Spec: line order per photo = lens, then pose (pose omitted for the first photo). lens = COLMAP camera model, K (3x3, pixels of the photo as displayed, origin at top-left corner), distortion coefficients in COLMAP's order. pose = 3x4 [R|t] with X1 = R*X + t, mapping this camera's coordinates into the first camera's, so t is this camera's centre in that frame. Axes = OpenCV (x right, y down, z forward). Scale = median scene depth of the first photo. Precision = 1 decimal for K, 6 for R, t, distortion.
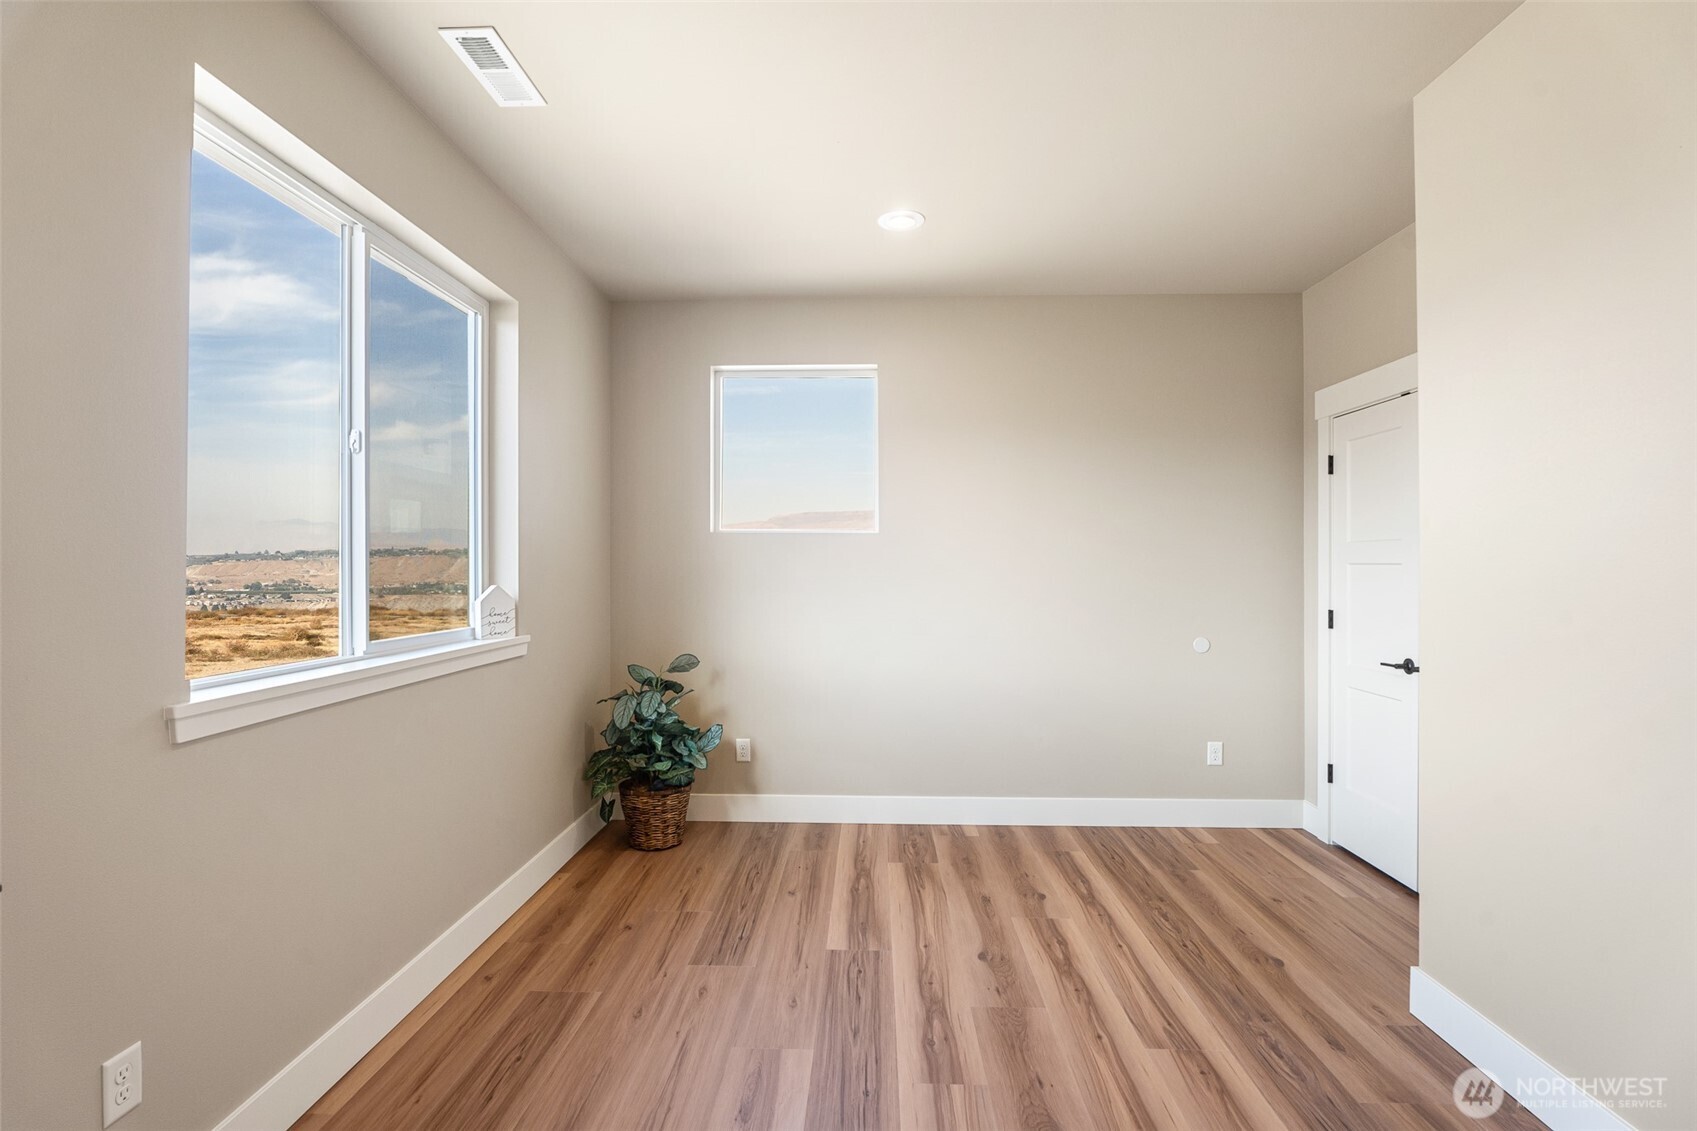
lens RADIAL K [[796.4, 0, 852.5], [0, 796.4, 569.8], [0, 0, 1]] dist [-0.013228, 0.000049]
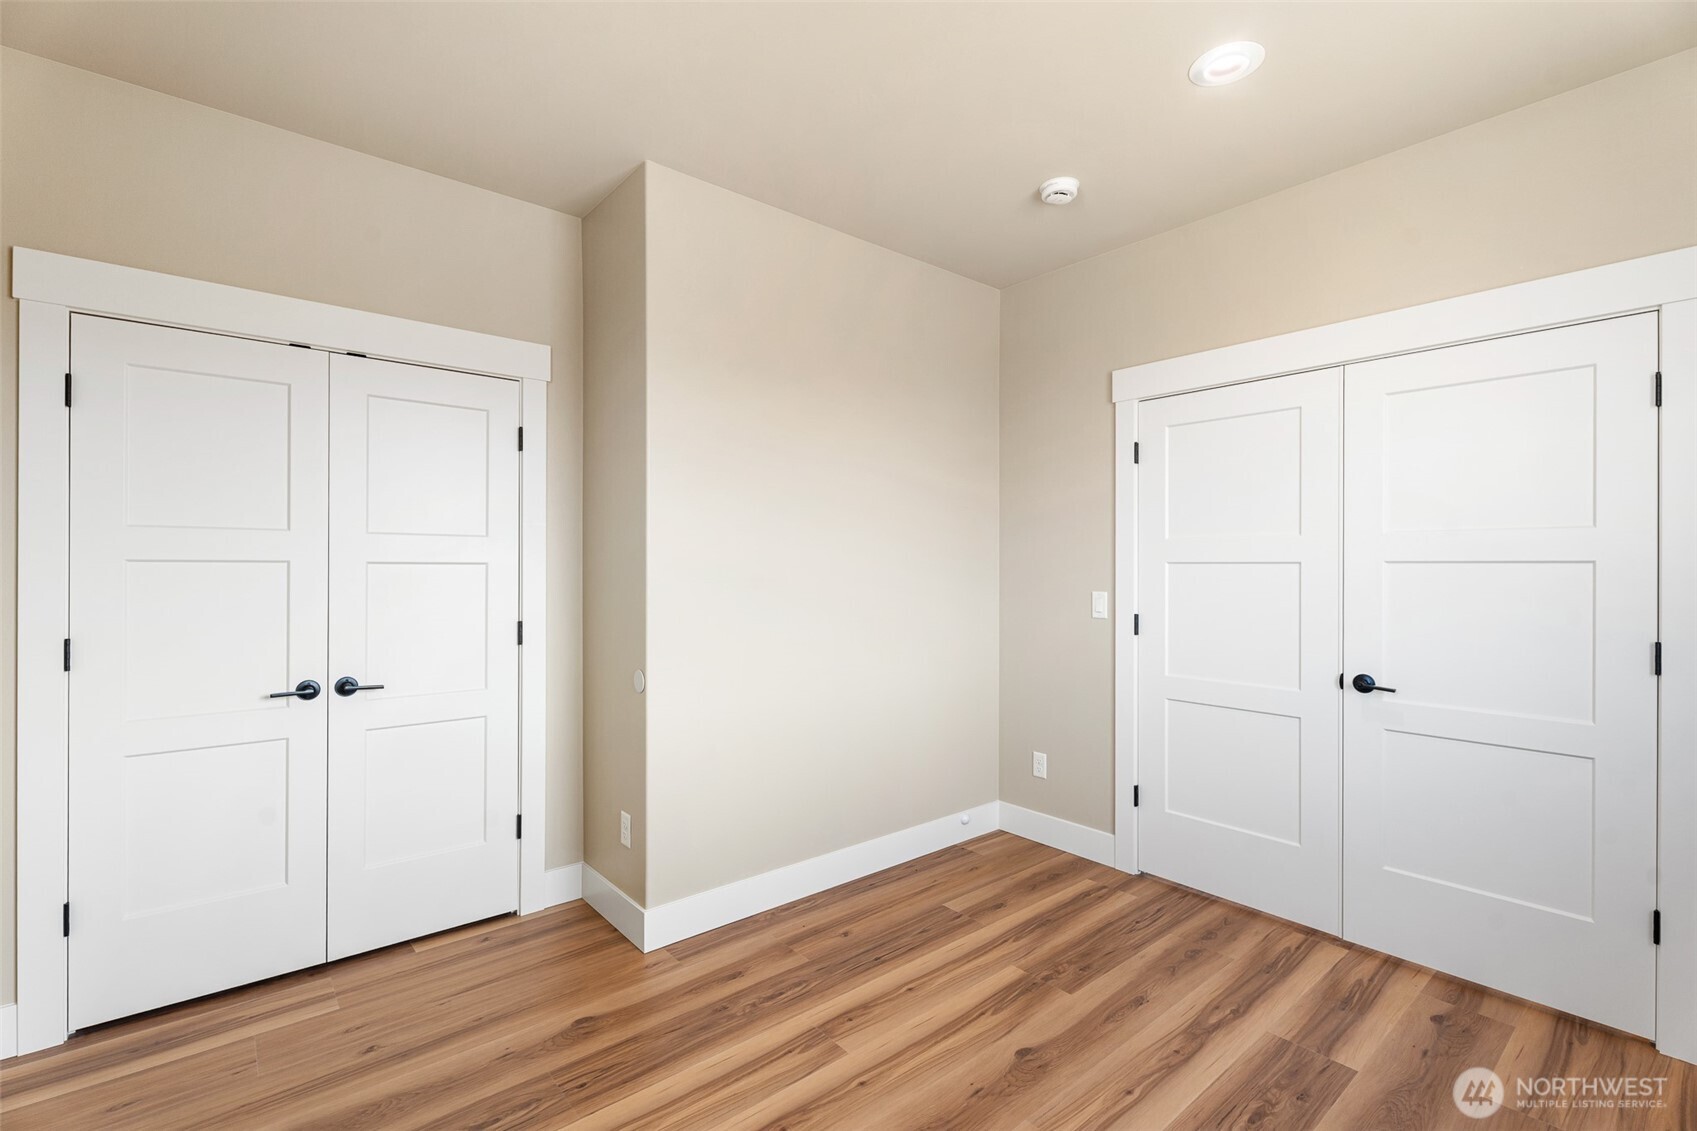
lens RADIAL K [[751.9, 0, 848.5], [0, 751.9, 565.5], [0, 0, 1]] dist [0.000552, 0.000017]
pose [[-0.664615, -0.003122, 0.747179, -0.308027], [0.001585, 0.999983, 0.005589, -0.008188], [-0.747184, 0.004898, -0.664599, 1.520979]]
